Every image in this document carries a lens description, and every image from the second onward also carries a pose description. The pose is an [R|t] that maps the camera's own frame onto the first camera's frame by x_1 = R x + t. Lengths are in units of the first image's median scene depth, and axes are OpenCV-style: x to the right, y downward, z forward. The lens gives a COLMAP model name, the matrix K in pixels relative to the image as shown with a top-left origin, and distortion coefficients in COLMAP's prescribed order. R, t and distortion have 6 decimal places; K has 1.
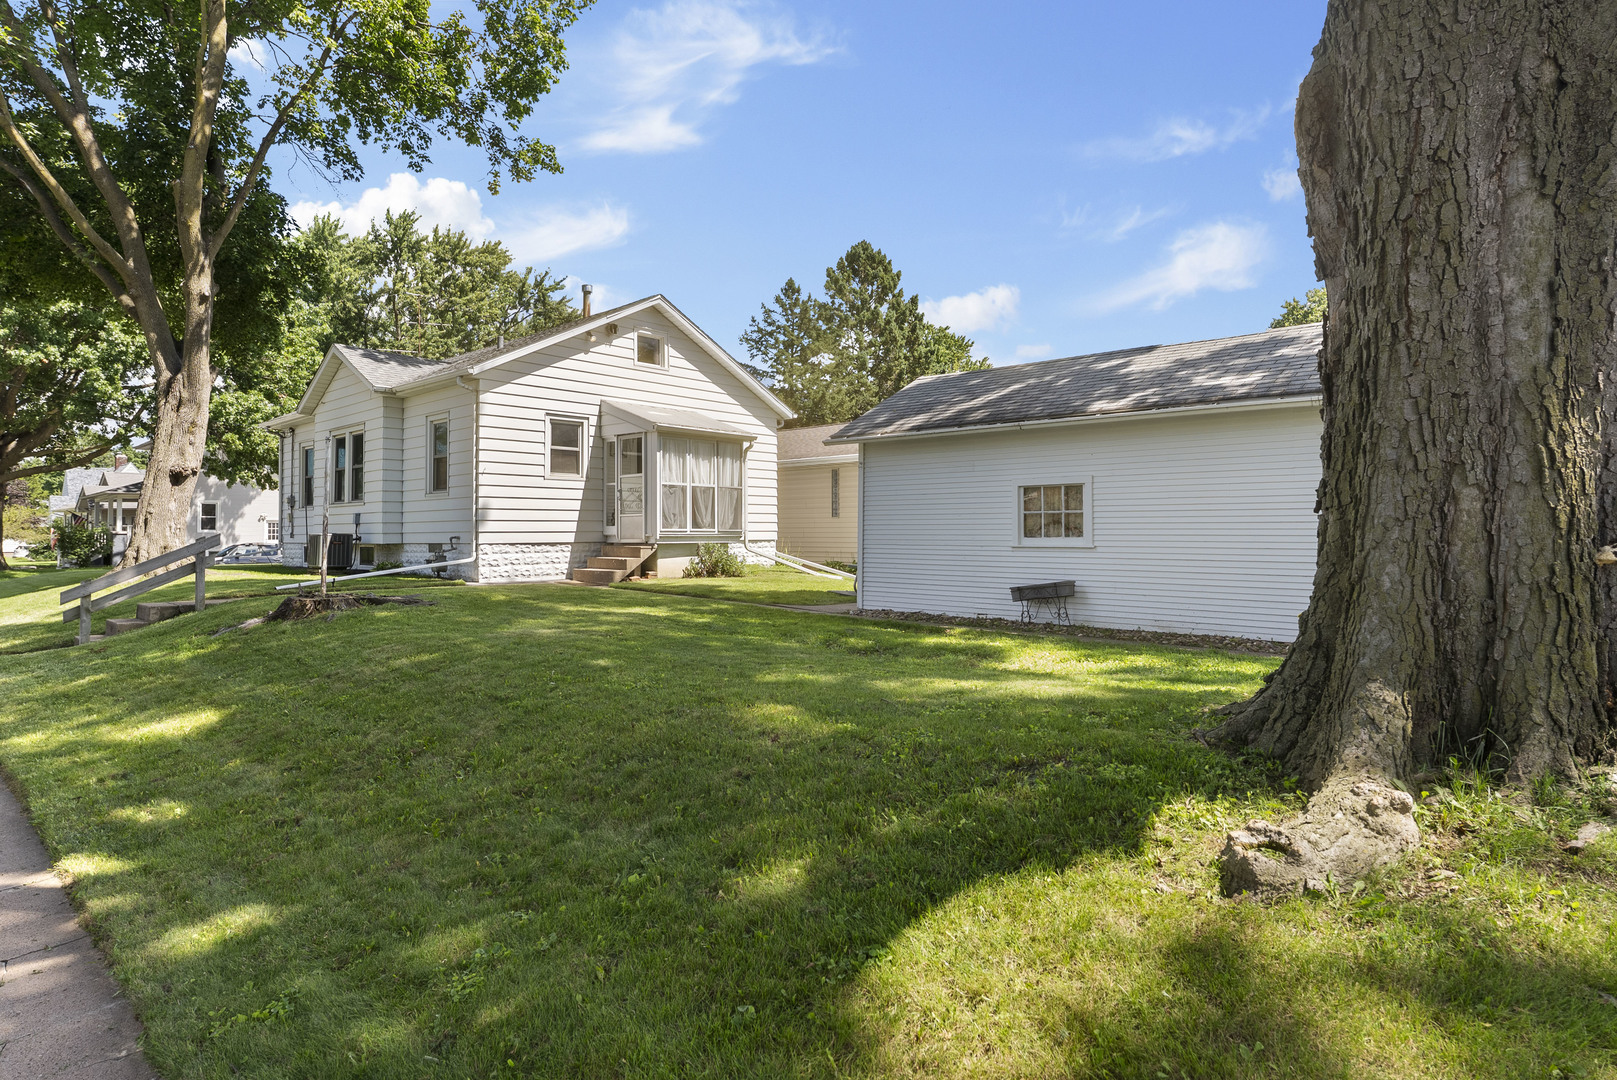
lens RADIAL K [[841.5, 0, 818.3], [0, 841.5, 504.6], [0, 0, 1]] dist [0.001321, 0.000710]
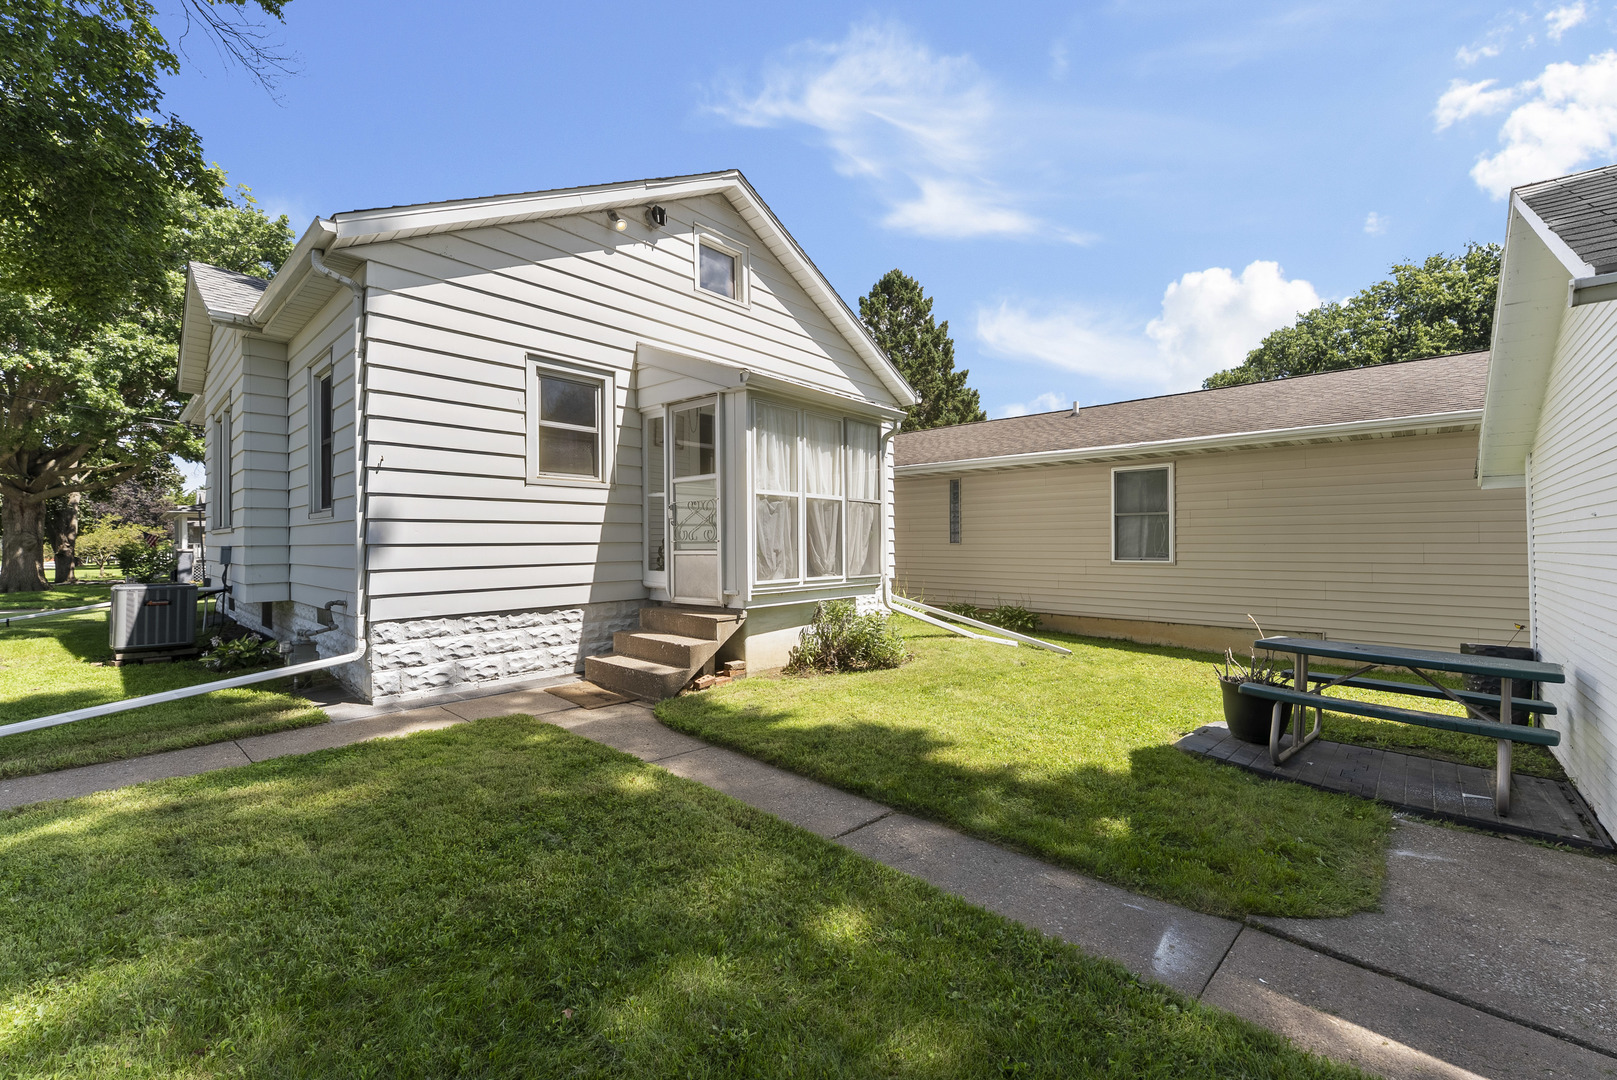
lens RADIAL K [[646.7, 0, 808.5], [0, 646.7, 540.0], [0, 0, 1]] dist [0.000312, -0.000054]
pose [[0.999951, -0.000855, -0.009871, -0.143128], [0.001153, 0.999542, 0.030251, -0.007682], [0.009841, -0.030261, 0.999494, 0.579008]]
